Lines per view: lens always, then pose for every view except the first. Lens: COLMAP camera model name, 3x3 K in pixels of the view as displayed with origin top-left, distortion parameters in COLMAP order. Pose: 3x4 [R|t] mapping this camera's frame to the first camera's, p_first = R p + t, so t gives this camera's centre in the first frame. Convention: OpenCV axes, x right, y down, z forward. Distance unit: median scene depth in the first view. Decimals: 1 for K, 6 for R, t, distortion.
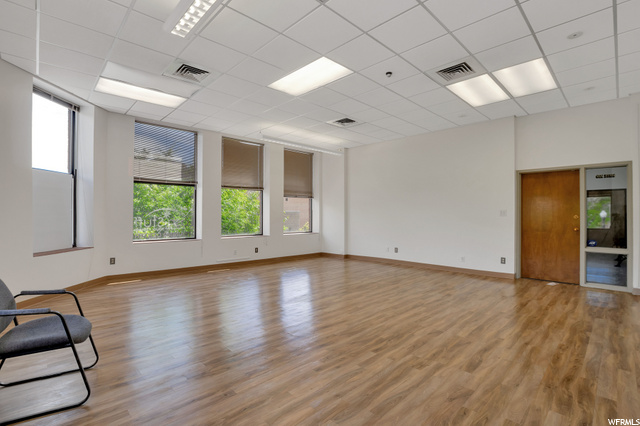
lens RADIAL K [[306.1, 0, 320.0], [0, 306.1, 212.9], [0, 0, 1]] dist [-0.026562, 0.001741]
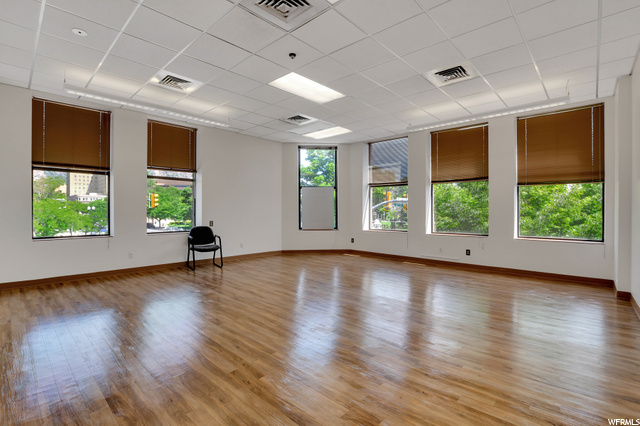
lens RADIAL K [[306.1, 0, 323.9], [0, 306.1, 214.1], [0, 0, 1]] dist [-0.026562, 0.001741]
pose [[0.036946, 0.012961, -0.999233, 0.860799], [-0.001269, 0.999916, 0.012923, 0.006585], [0.999316, 0.000791, 0.036960, 0.797478]]
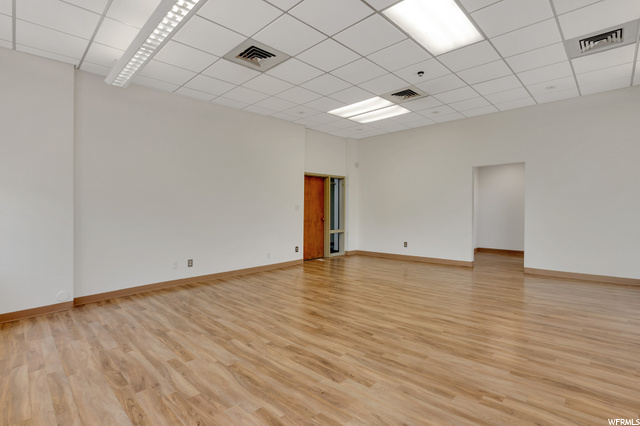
lens RADIAL K [[306.1, 0, 318.0], [0, 306.1, 215.5], [0, 0, 1]] dist [-0.026562, 0.001741]
pose [[-0.023552, -0.018908, 0.999544, -0.607290], [0.010179, 0.999765, 0.019152, 0.007585], [-0.999671, 0.010626, -0.023354, 1.032132]]
